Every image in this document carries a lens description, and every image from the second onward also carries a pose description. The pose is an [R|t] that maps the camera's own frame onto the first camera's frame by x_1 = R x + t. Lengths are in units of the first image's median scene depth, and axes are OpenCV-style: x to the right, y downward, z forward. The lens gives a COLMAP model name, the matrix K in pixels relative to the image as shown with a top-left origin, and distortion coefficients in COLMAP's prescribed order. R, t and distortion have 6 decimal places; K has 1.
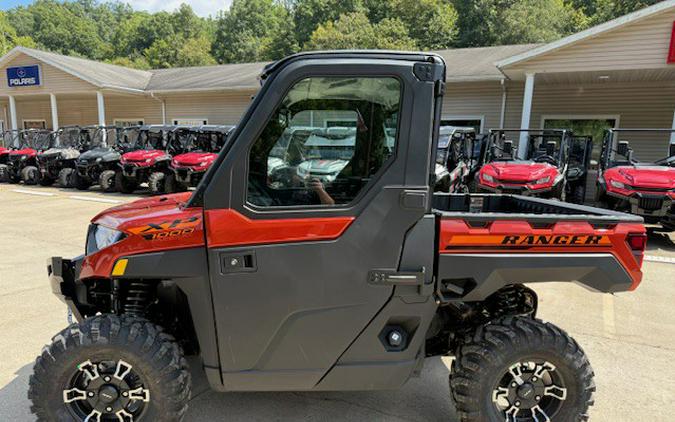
lens RADIAL K [[493.7, 0, 342.1], [0, 493.7, 217.1], [0, 0, 1]] dist [0.023280, -0.022590]
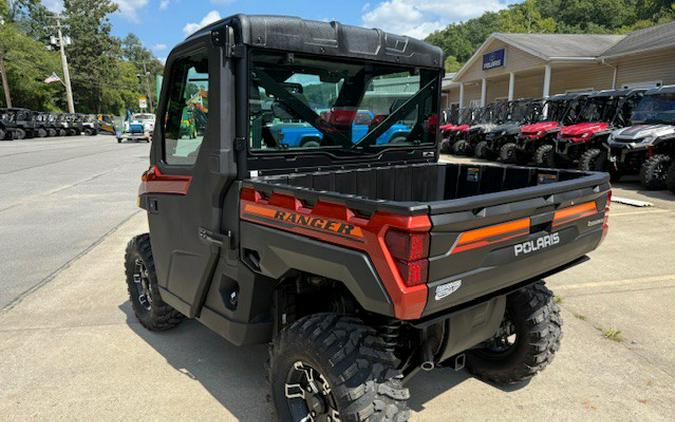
lens RADIAL K [[493.7, 0, 339.5], [0, 493.7, 217.7], [0, 0, 1]] dist [0.023280, -0.022590]
pose [[0.607183, 0.121749, -0.785179, 0.991985], [-0.081060, 0.992527, 0.091215, -0.030568], [0.790416, 0.008263, 0.612514, 0.549280]]
